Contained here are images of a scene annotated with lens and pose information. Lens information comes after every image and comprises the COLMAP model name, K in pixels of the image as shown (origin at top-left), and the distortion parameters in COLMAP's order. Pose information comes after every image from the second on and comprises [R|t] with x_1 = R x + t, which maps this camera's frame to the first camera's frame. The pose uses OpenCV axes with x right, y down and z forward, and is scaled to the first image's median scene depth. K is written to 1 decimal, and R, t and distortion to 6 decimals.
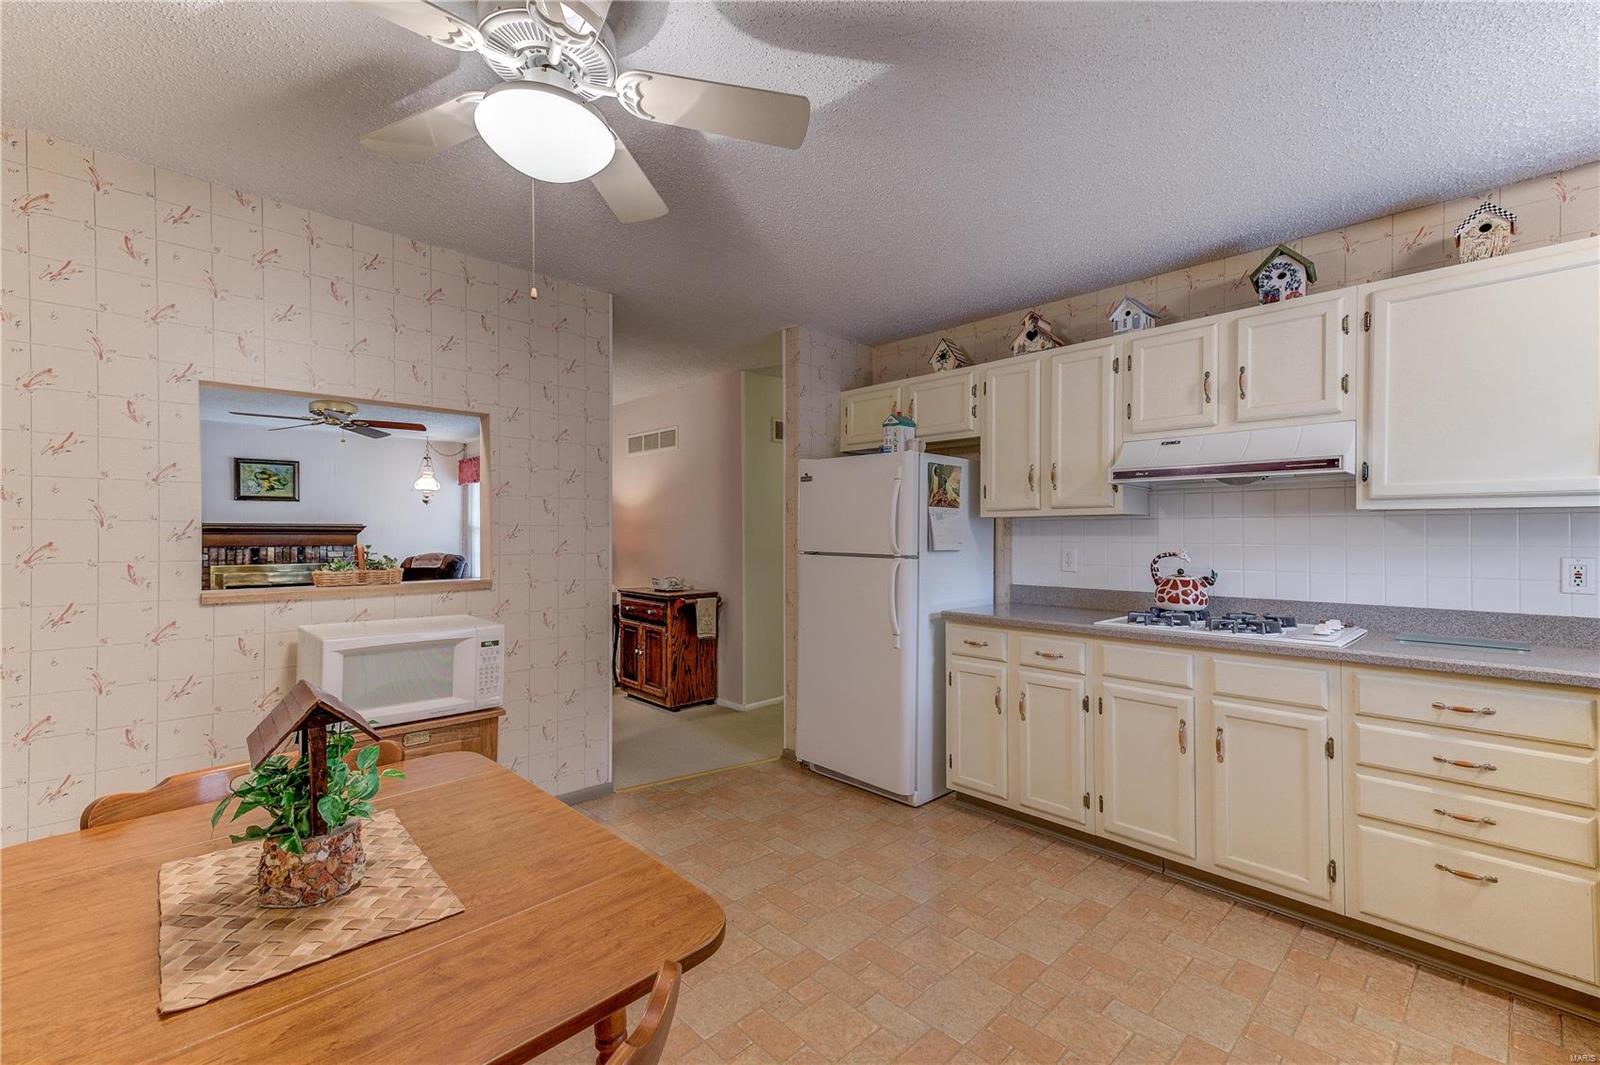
lens RADIAL K [[689.5, 0, 809.4], [0, 689.5, 531.0], [0, 0, 1]] dist [0.002779, 0.000494]
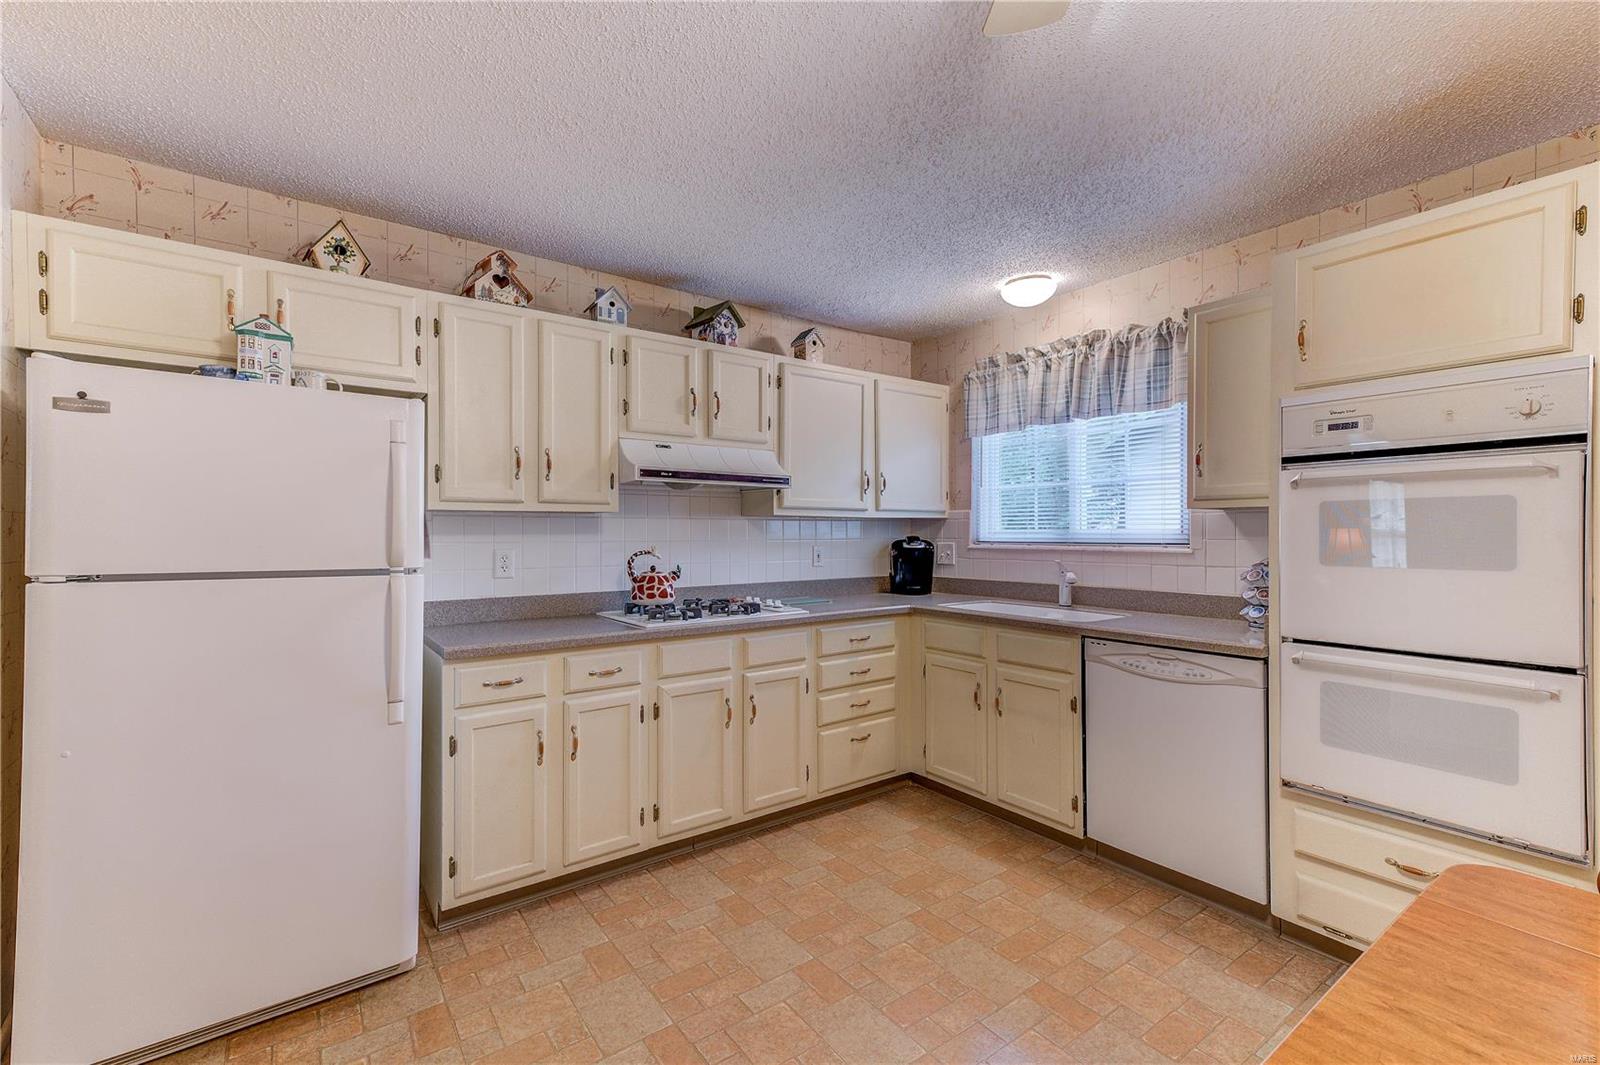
lens RADIAL K [[674.9, 0, 807.8], [0, 674.9, 532.7], [0, 0, 1]] dist [0.011683, 0.000197]
pose [[0.132563, -0.001781, 0.991173, -0.468149], [-0.002573, 0.999994, 0.002141, 0.001558], [-0.991171, -0.002834, 0.132558, 0.641219]]
